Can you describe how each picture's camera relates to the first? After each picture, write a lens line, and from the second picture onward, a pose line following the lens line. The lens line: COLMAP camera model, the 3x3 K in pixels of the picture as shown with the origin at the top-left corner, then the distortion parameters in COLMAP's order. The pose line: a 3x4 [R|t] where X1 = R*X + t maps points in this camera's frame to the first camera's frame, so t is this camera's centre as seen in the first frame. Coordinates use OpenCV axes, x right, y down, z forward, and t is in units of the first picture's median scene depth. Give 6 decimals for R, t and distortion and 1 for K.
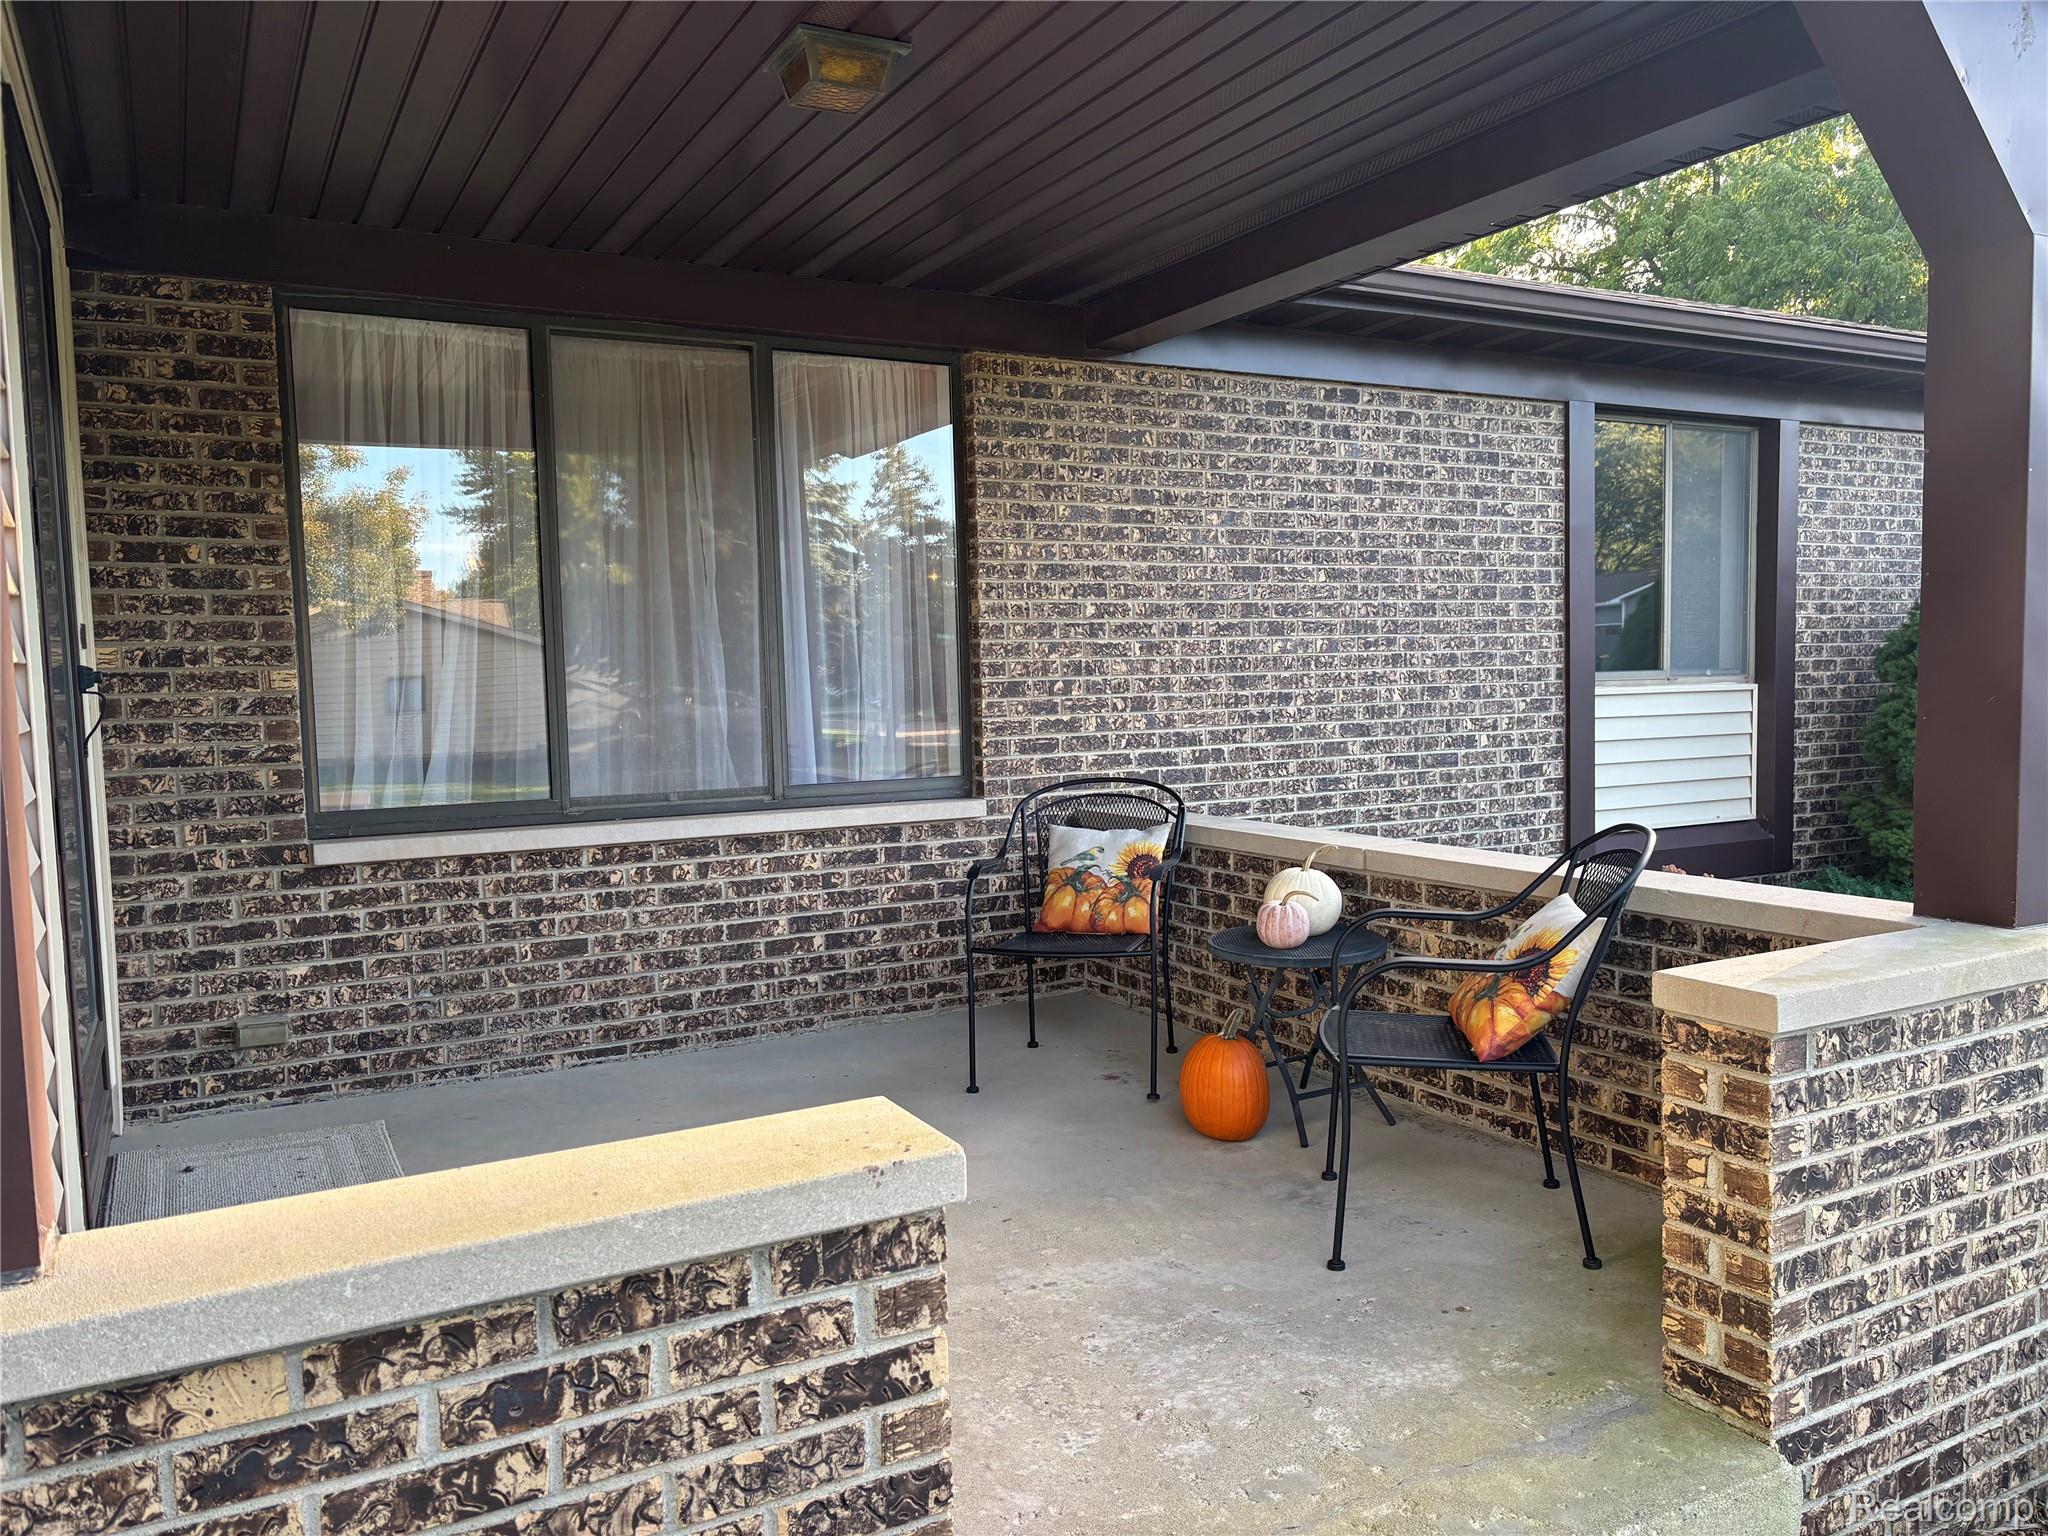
lens RADIAL K [[1521.5, 0, 1056.2], [0, 1521.5, 808.2], [0, 0, 1]] dist [0.043282, -0.007004]
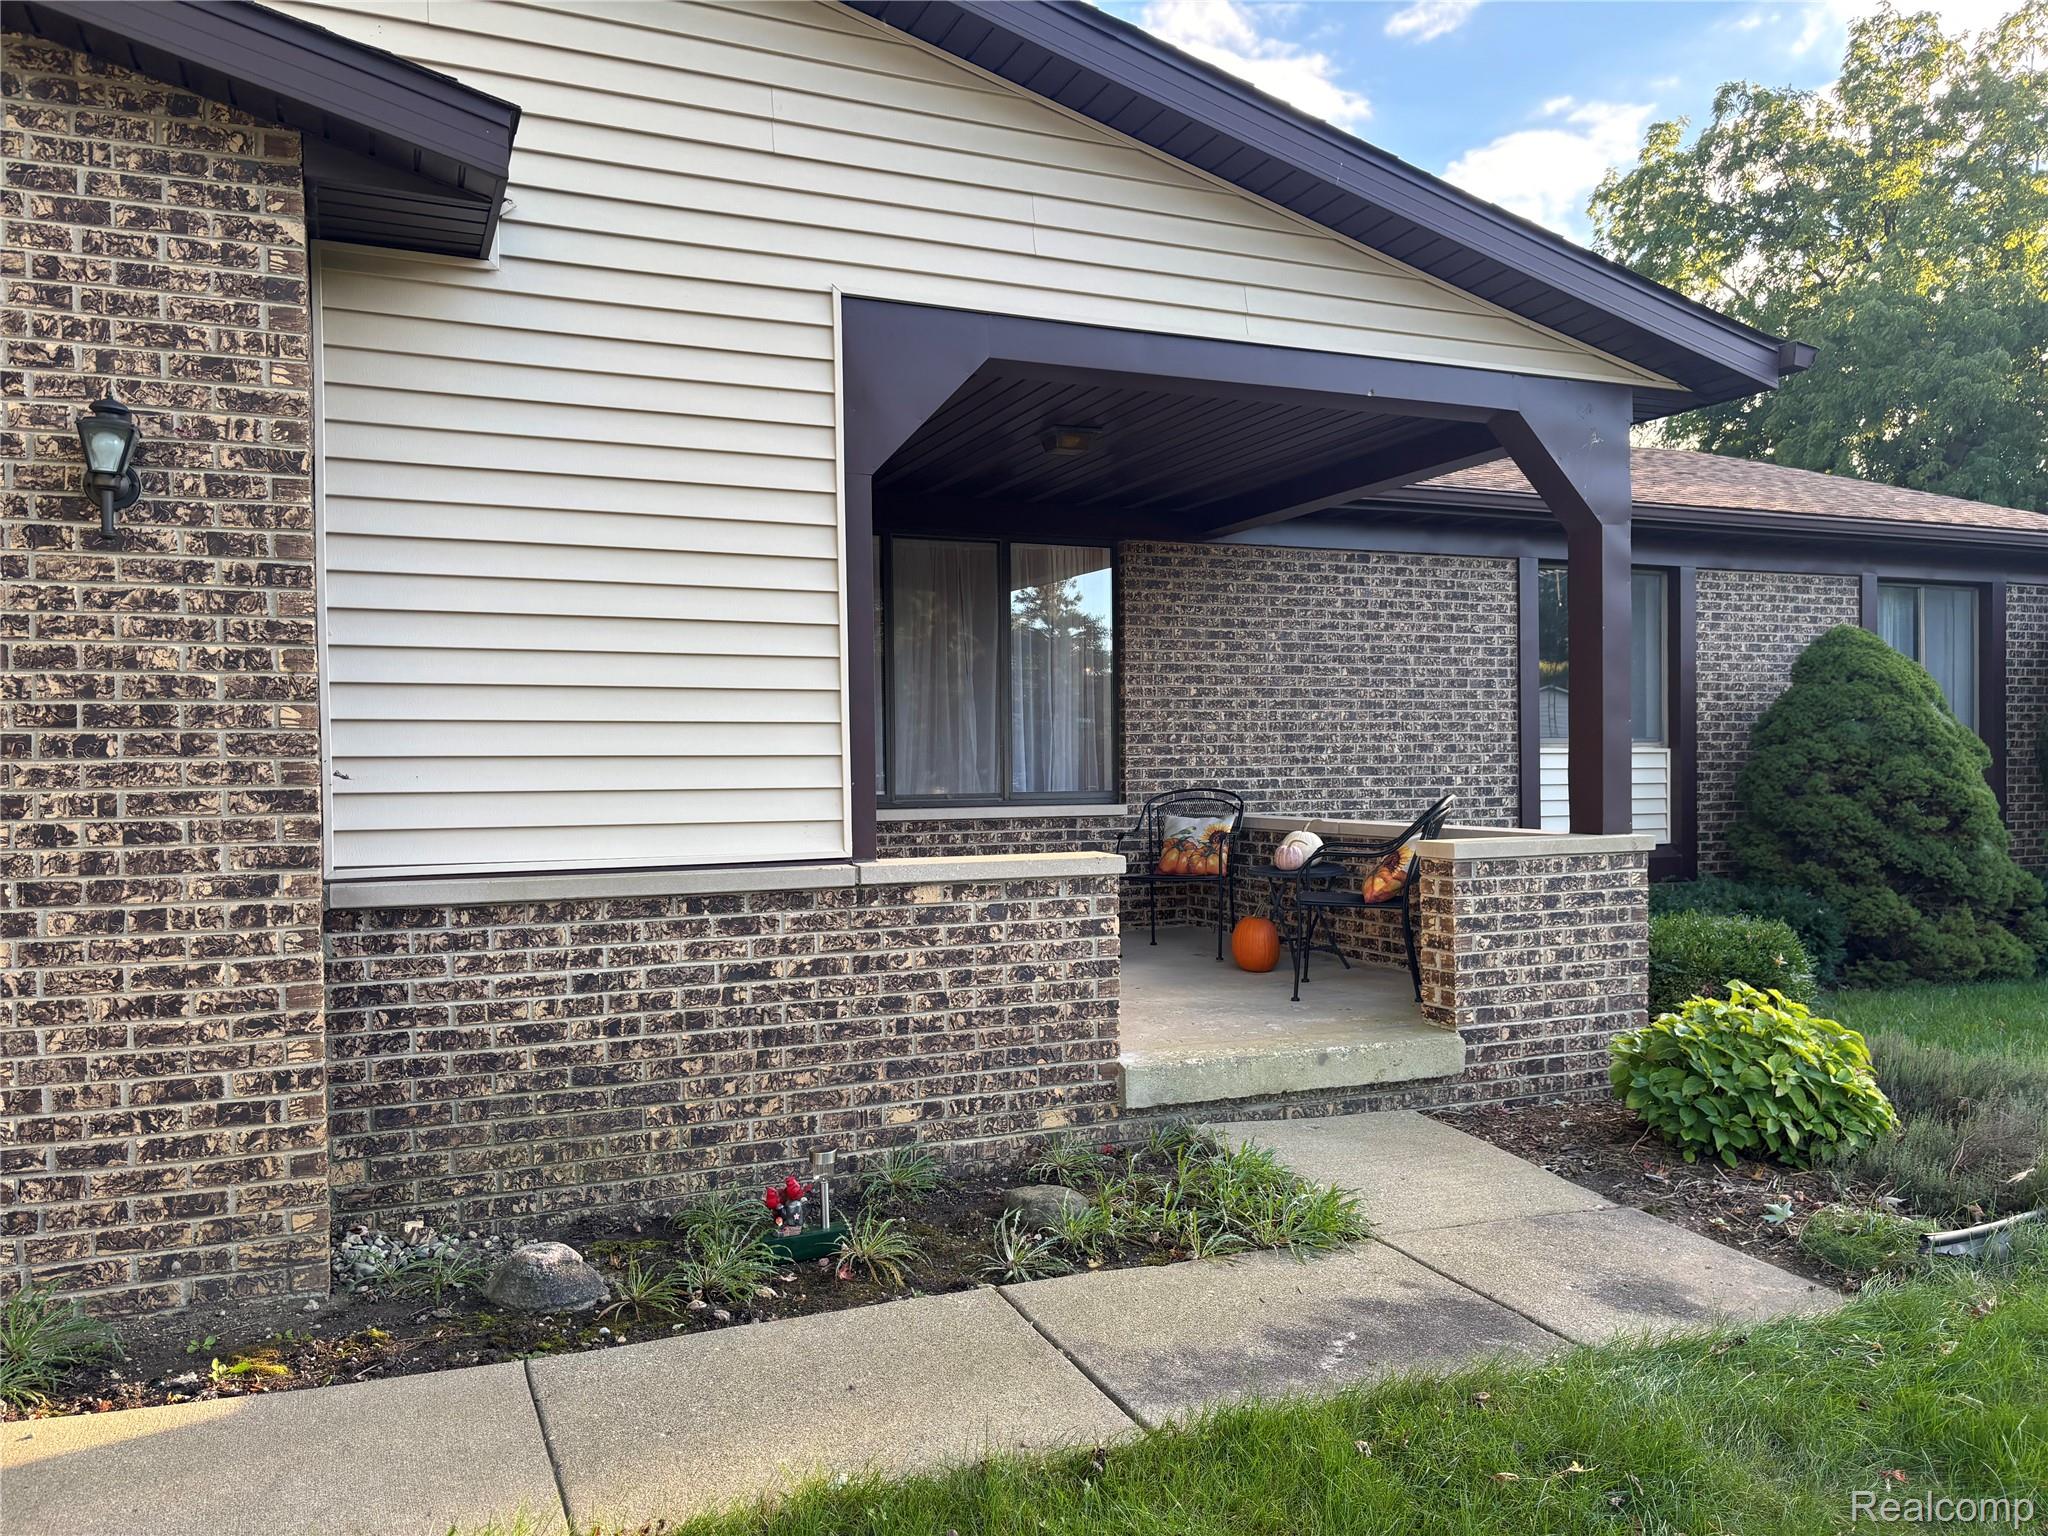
lens RADIAL K [[1532.8, 0, 1015.6], [0, 1532.8, 787.4], [0, 0, 1]] dist [0.081826, -0.070916]
pose [[0.993482, 0.014946, -0.113006, 0.019979], [-0.023184, 0.997140, -0.071935, 0.093139], [0.111607, 0.074086, 0.990987, -0.631905]]
